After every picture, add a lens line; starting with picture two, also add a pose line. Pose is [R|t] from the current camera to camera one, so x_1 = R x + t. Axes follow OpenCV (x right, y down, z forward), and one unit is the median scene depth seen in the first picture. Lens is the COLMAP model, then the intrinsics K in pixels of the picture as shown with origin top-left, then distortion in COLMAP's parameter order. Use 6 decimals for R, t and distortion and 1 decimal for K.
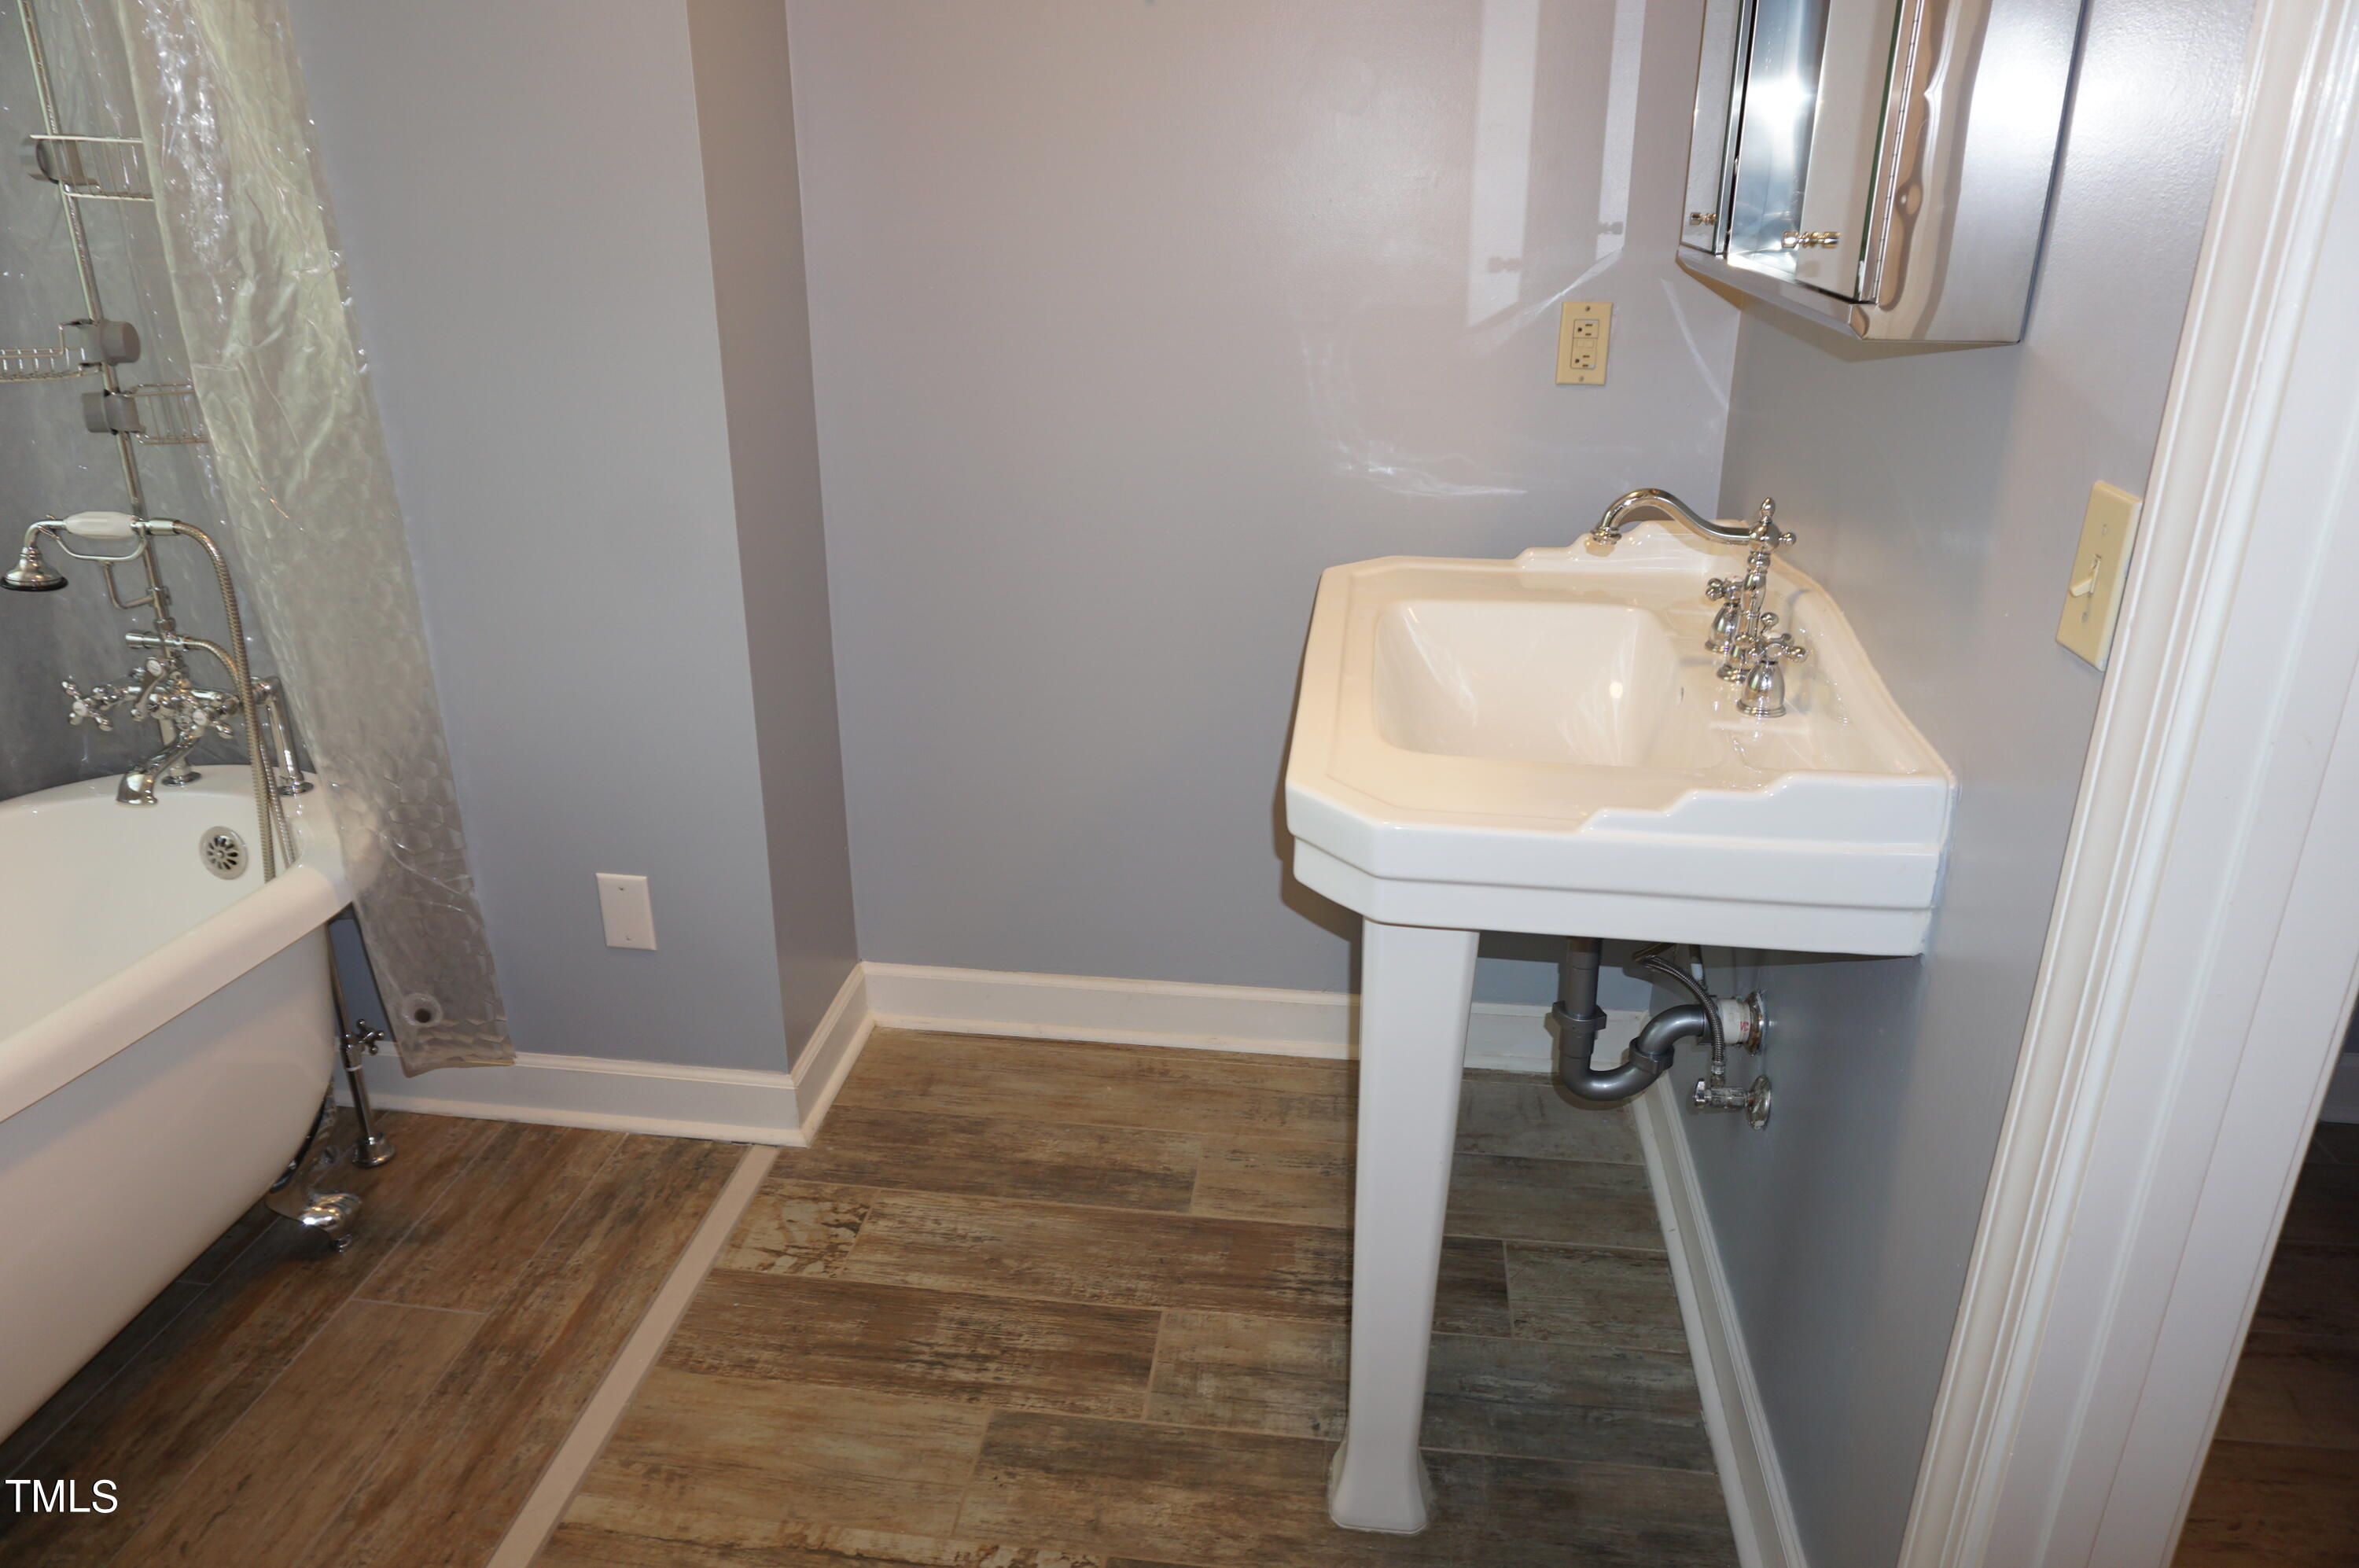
lens RADIAL K [[1586.0, 0, 1179.5], [0, 1586.0, 784.0], [0, 0, 1]] dist [-0.040164, 0.001037]
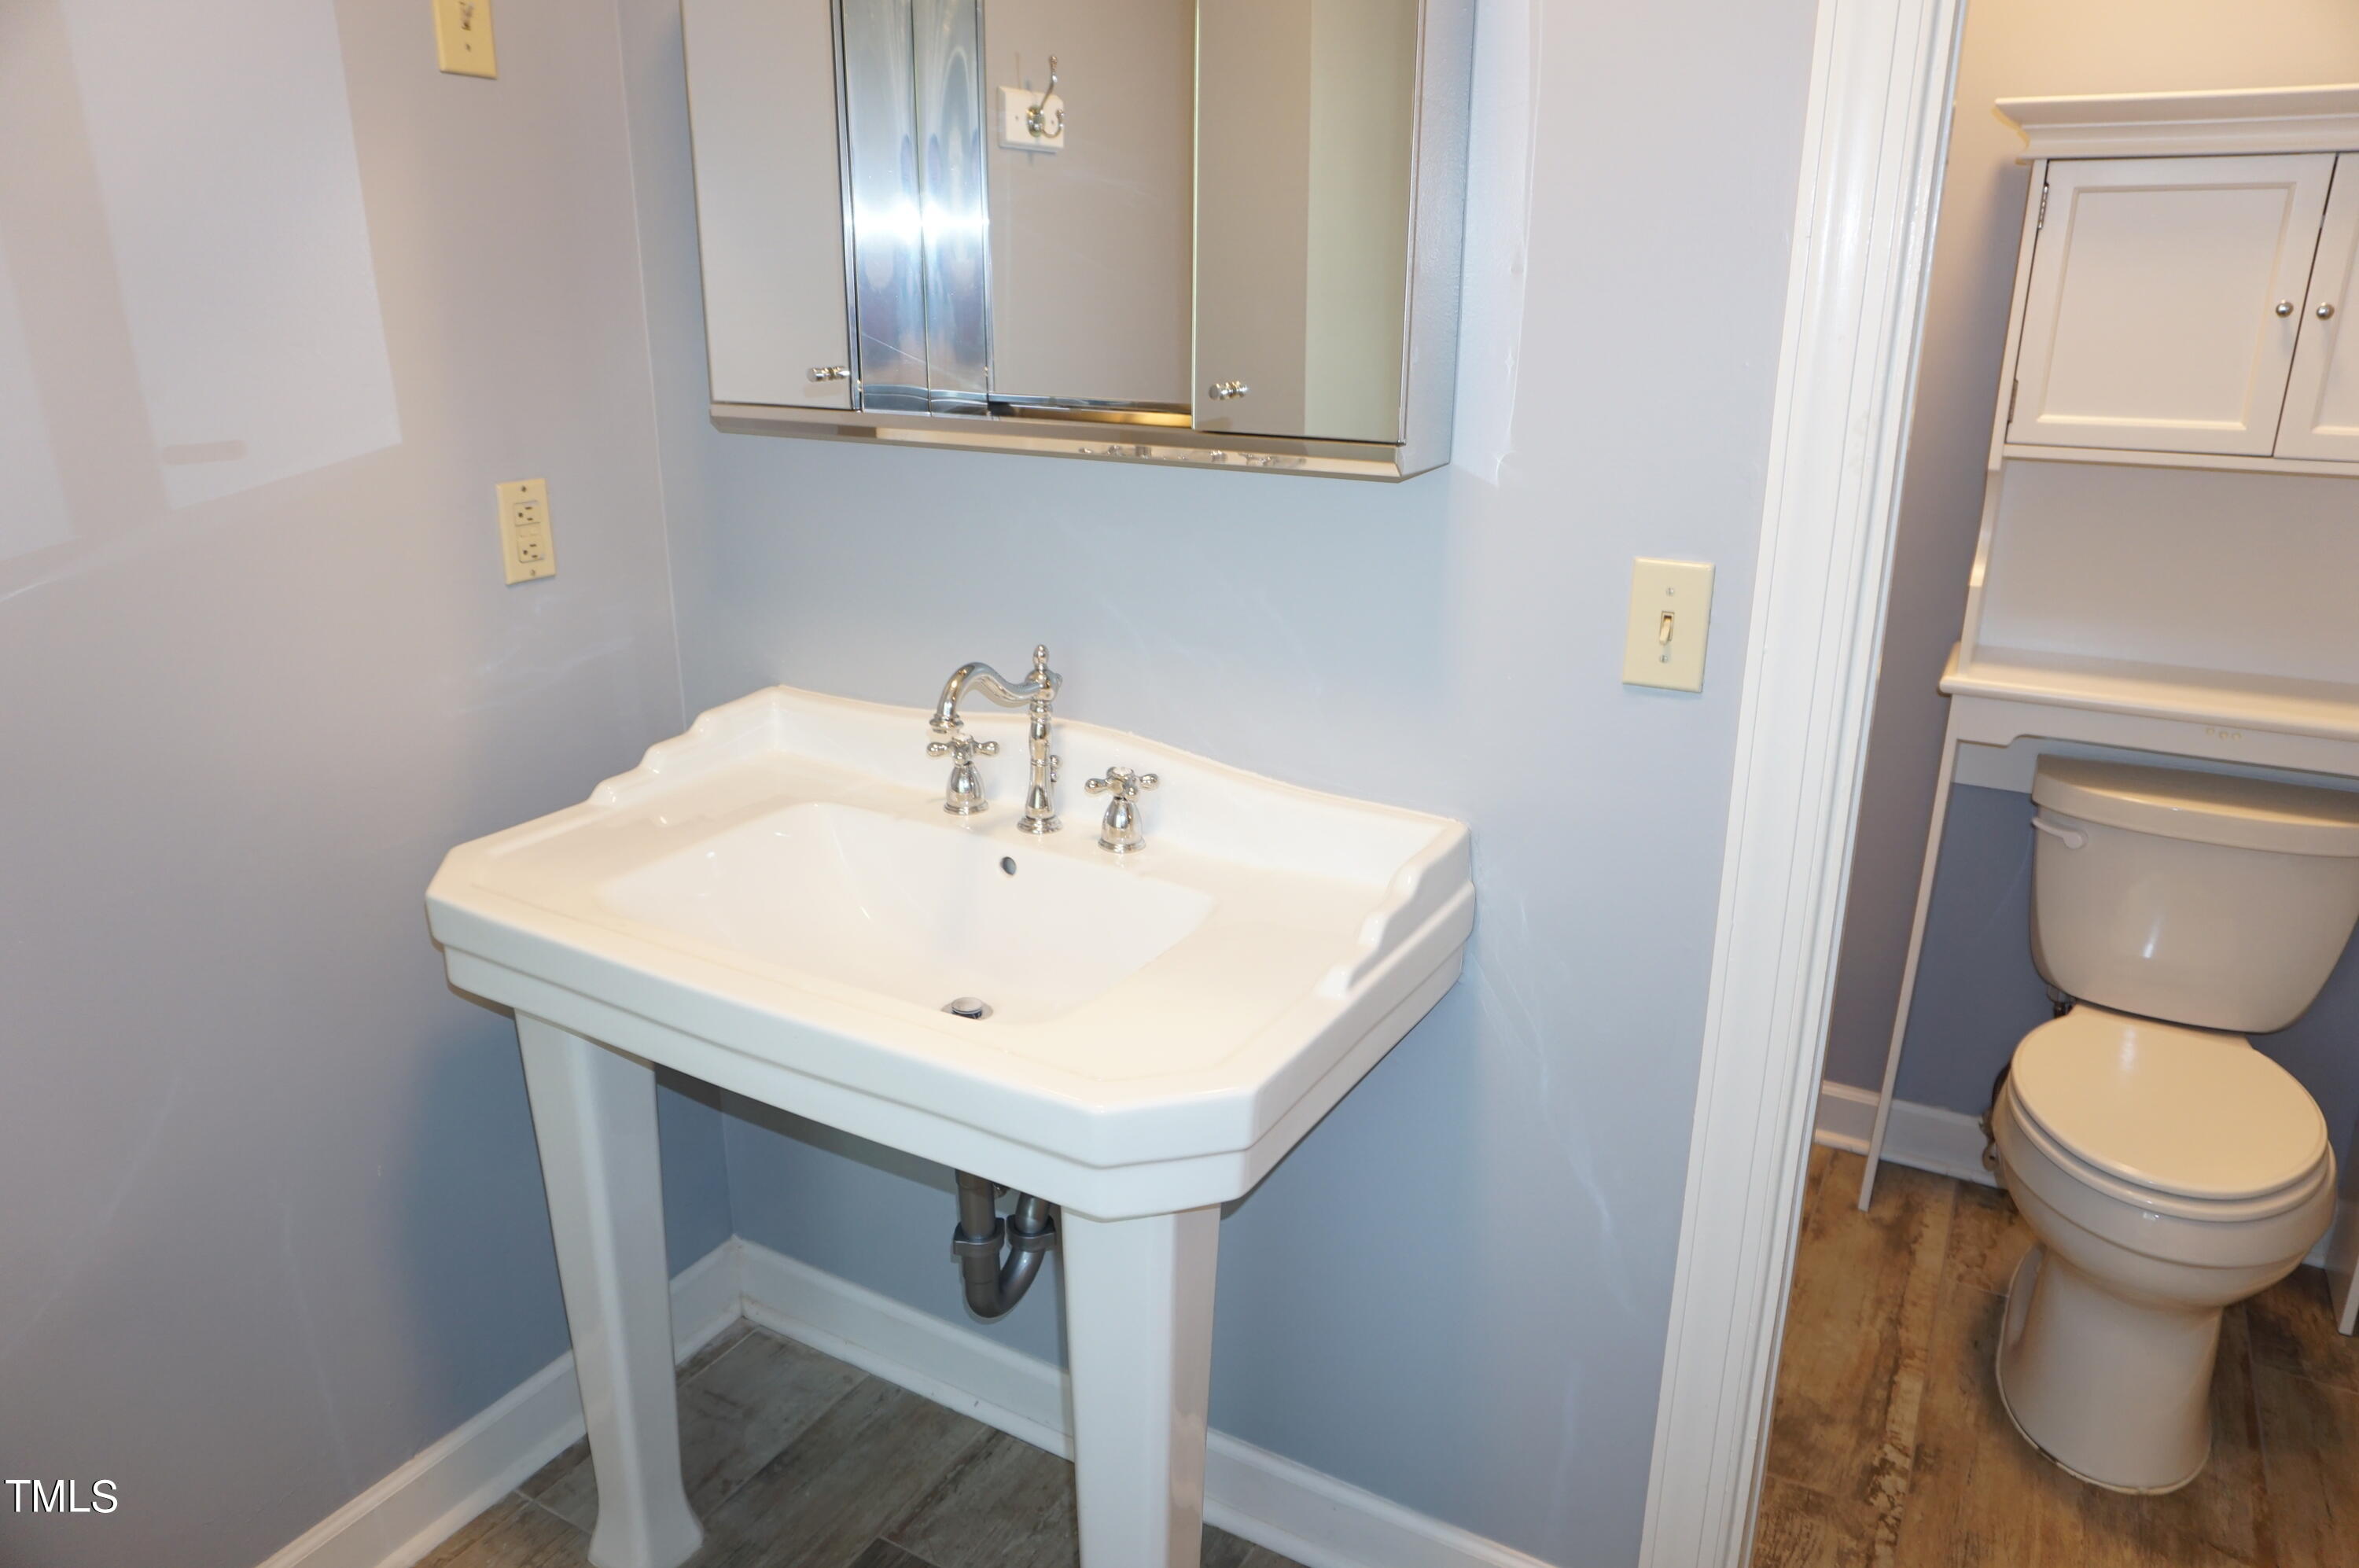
lens RADIAL K [[1586.0, 0, 1179.5], [0, 1586.0, 784.0], [0, 0, 1]] dist [-0.040164, 0.001037]
pose [[0.387248, -0.288844, 0.875562, -0.362260], [0.342909, 0.926653, 0.154035, -0.166894], [-0.855834, 0.240588, 0.457892, 0.368350]]
